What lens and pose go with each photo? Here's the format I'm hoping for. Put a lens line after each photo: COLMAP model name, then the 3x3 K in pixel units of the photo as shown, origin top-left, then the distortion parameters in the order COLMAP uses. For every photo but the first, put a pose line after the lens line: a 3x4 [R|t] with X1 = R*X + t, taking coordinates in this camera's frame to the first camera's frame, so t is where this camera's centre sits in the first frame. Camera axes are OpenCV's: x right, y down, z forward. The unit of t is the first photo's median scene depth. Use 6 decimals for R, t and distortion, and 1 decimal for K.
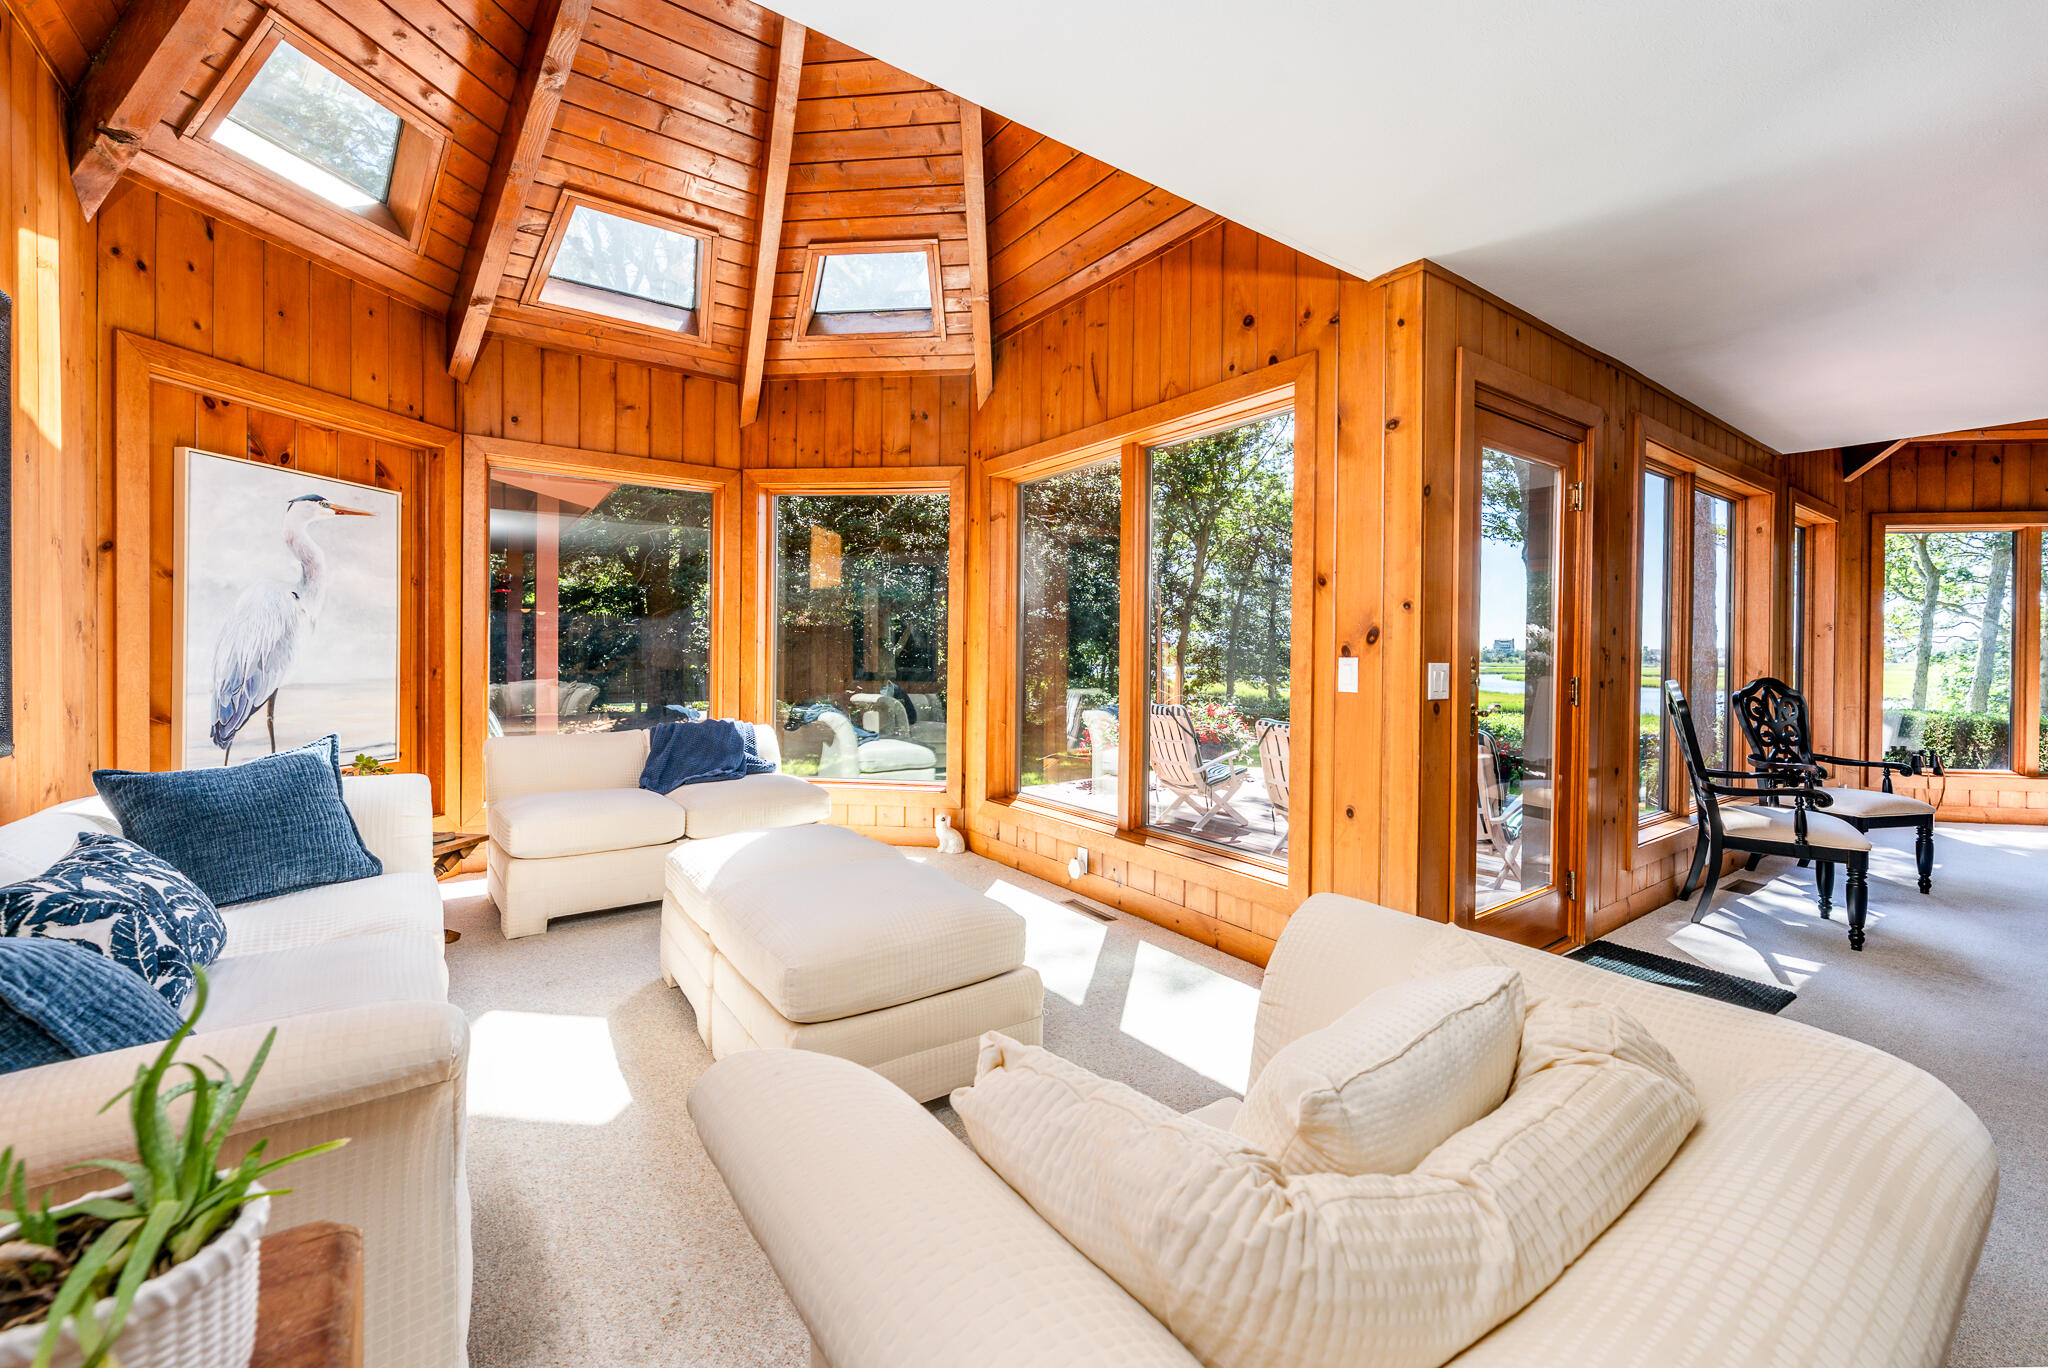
lens RADIAL K [[823.4, 0, 1057.2], [0, 823.4, 654.3], [0, 0, 1]] dist [0.001144, 0.000358]
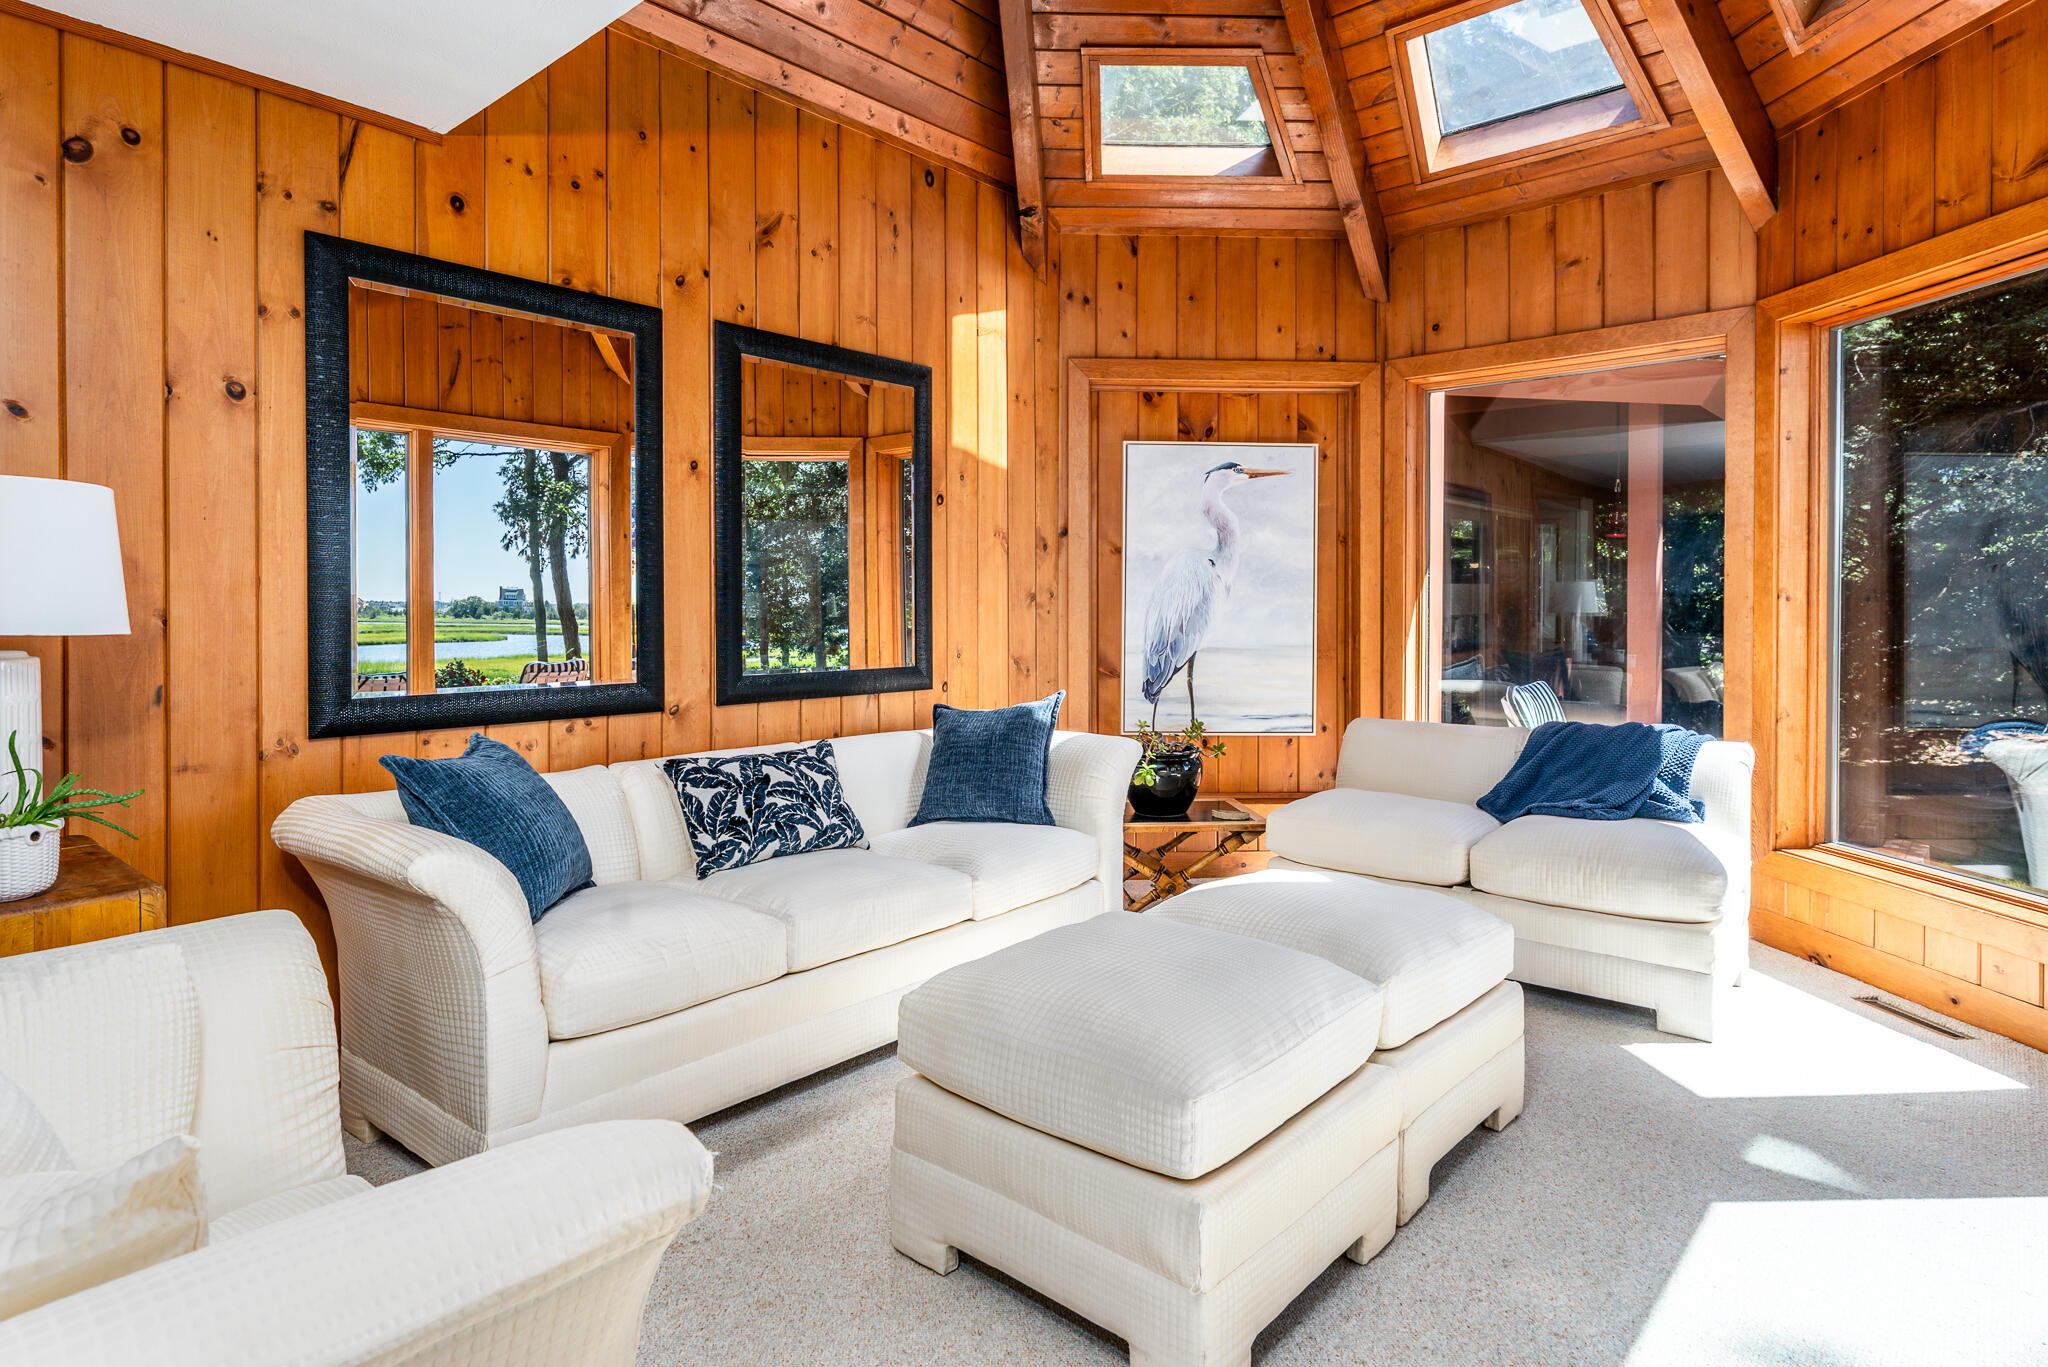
lens RADIAL K [[1134.7, 0, 1025.6], [0, 1134.7, 619.4], [0, 0, 1]] dist [-0.000985, 0.000009]
pose [[0.205633, -0.002793, -0.978625, 0.434986], [-0.002001, 0.999993, -0.003275, 0.005598], [0.978627, 0.002632, 0.205626, 0.482766]]
